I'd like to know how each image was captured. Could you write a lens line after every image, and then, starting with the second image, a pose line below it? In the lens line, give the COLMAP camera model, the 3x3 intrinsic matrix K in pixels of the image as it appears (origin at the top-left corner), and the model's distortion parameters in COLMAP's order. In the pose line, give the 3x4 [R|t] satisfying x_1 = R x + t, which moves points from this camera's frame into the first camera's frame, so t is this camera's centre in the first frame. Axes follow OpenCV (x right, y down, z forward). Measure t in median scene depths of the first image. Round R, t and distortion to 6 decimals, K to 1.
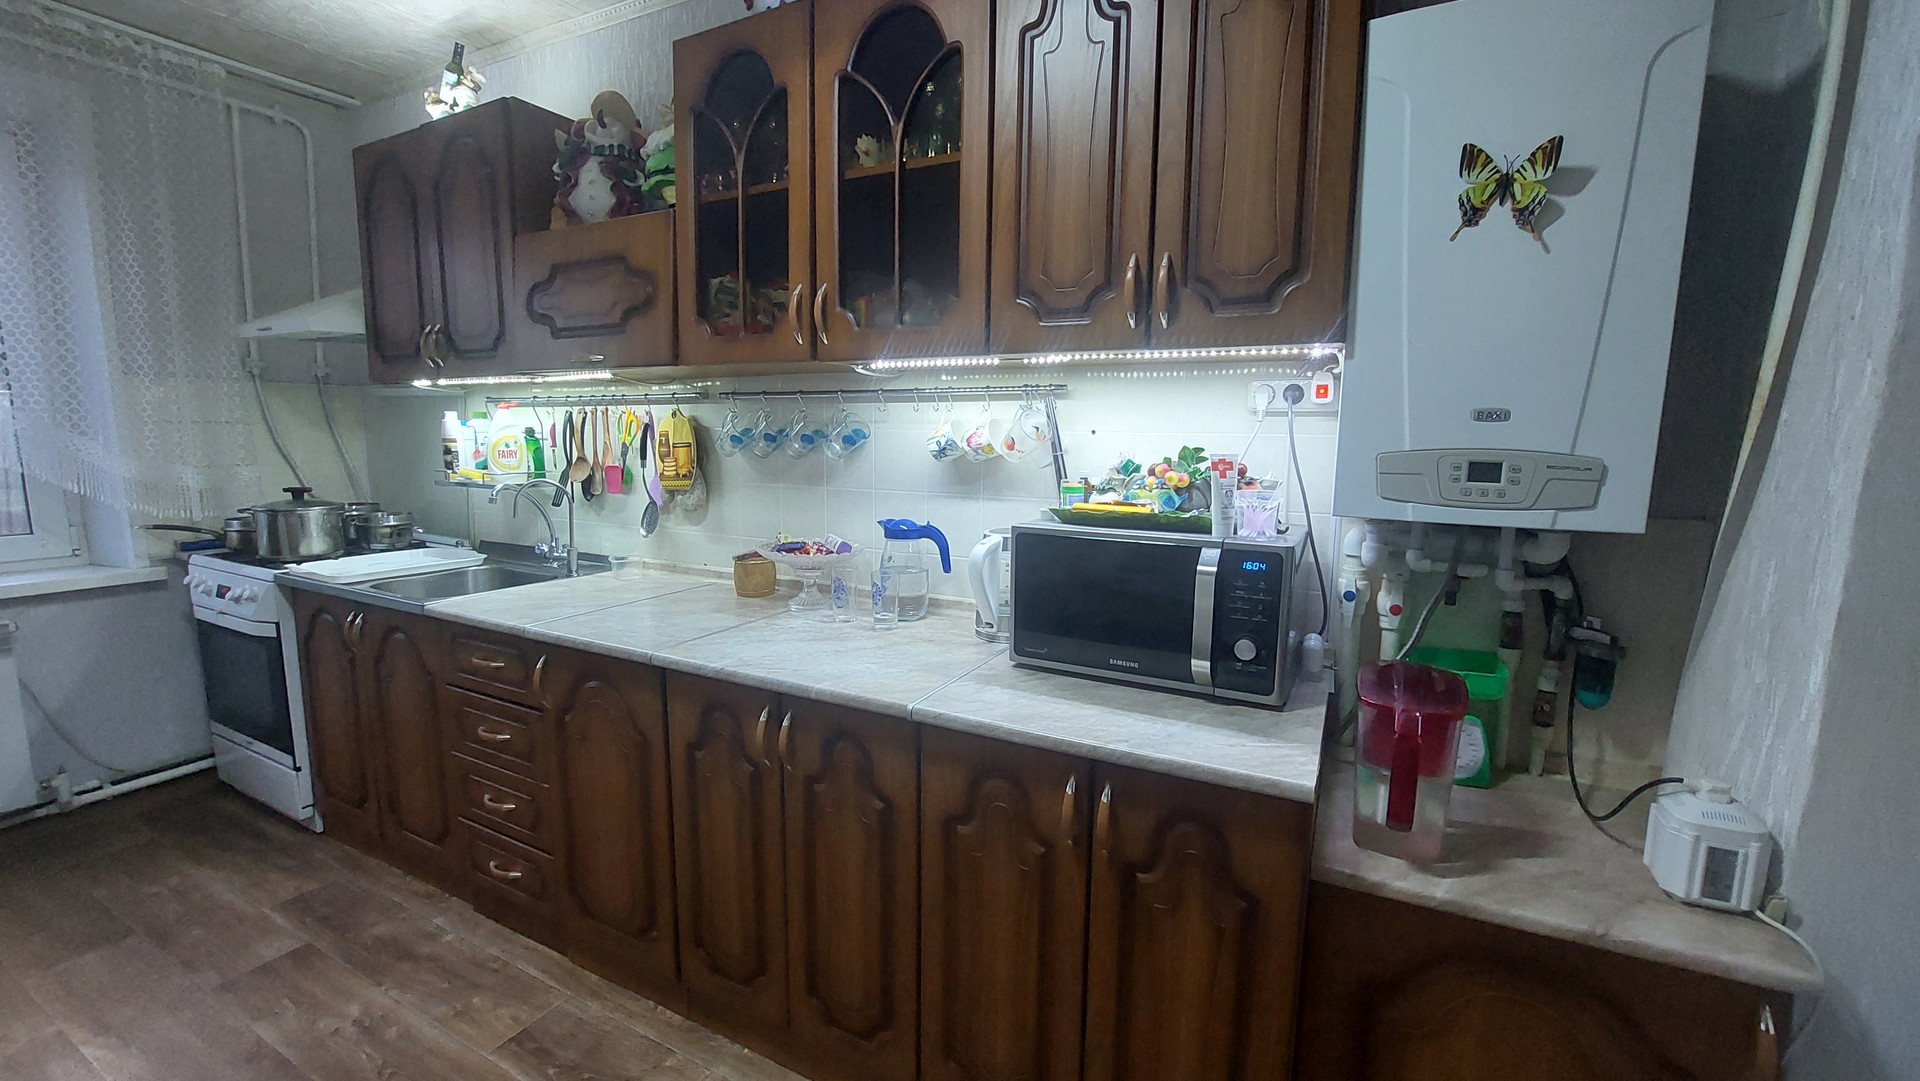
lens RADIAL K [[764.4, 0, 975.3], [0, 764.4, 538.5], [0, 0, 1]] dist [-0.023548, 0.001668]
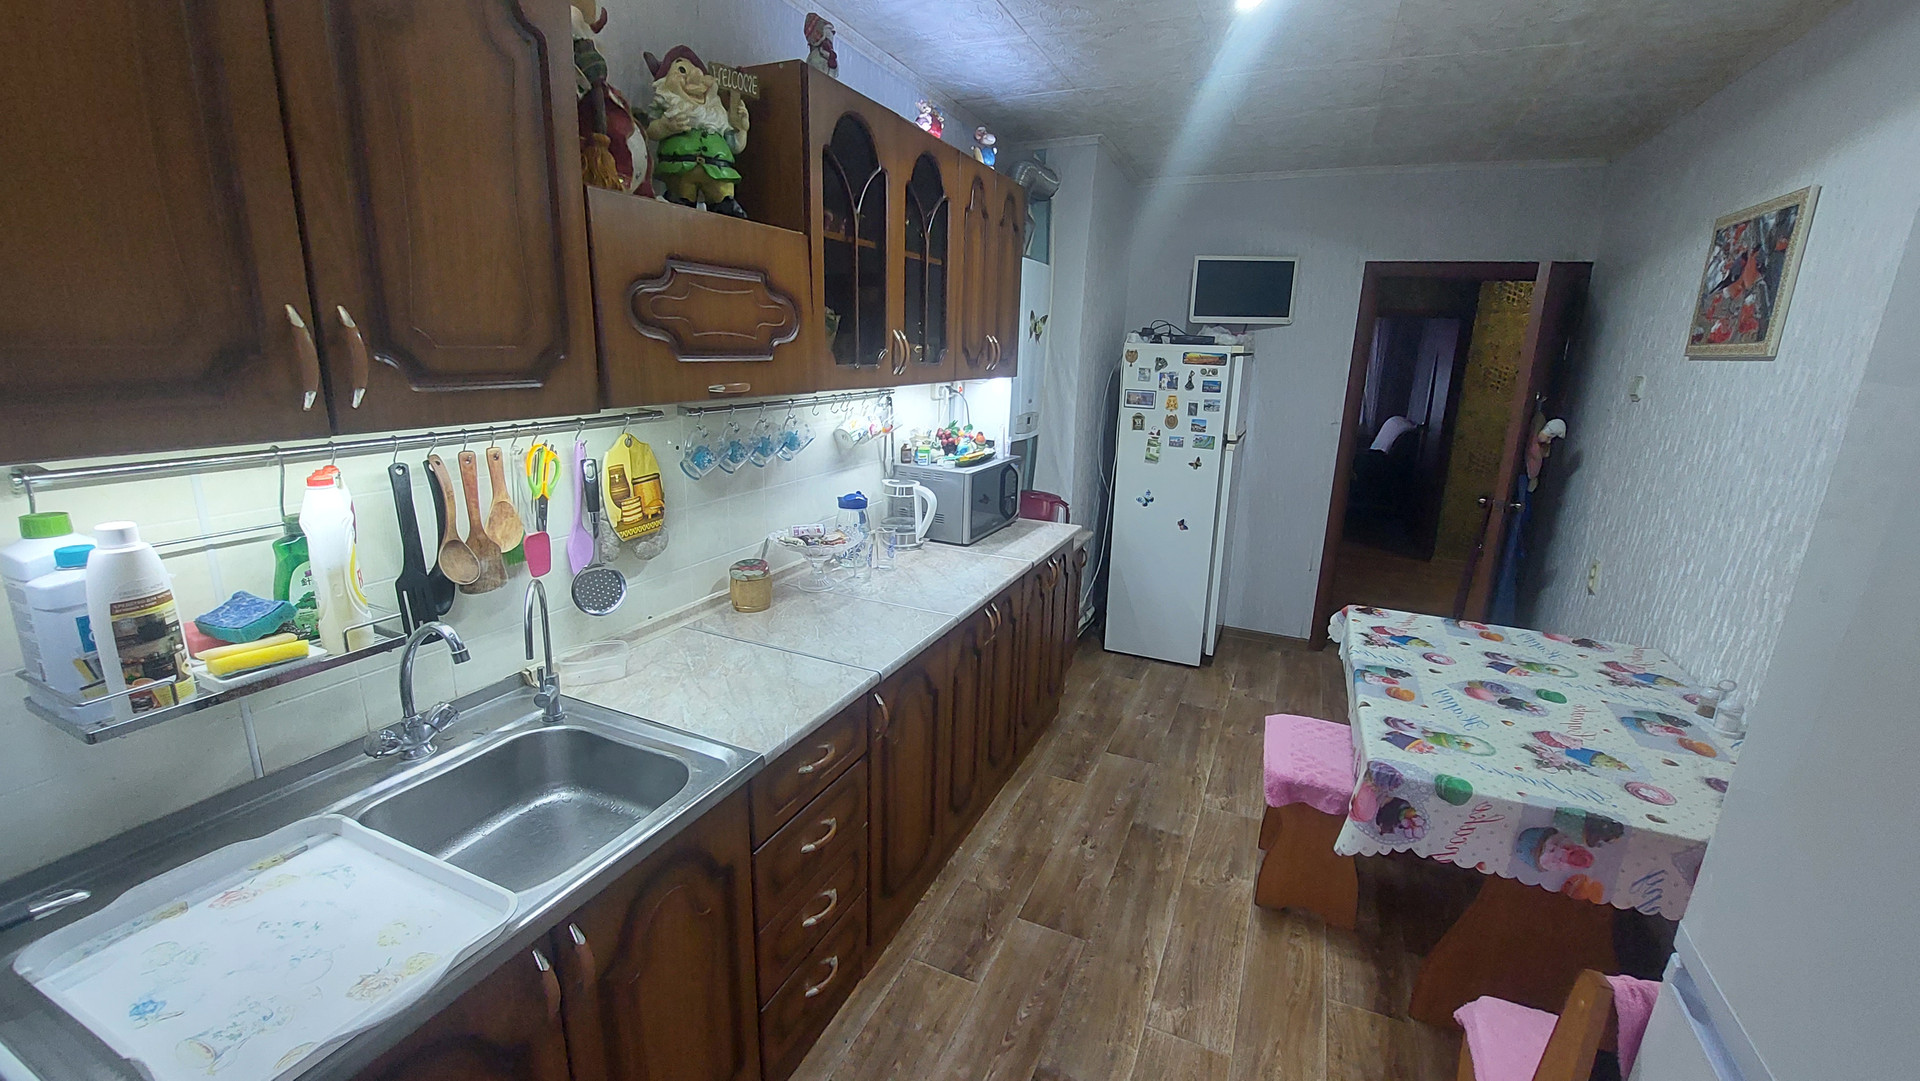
lens RADIAL K [[764.4, 0, 969.0], [0, 764.4, 533.3], [0, 0, 1]] dist [-0.023548, 0.001668]
pose [[-0.053447, -0.256640, 0.965028, -1.854973], [0.104469, 0.959669, 0.261000, -0.375752], [-0.993091, 0.114765, -0.024480, 1.081899]]
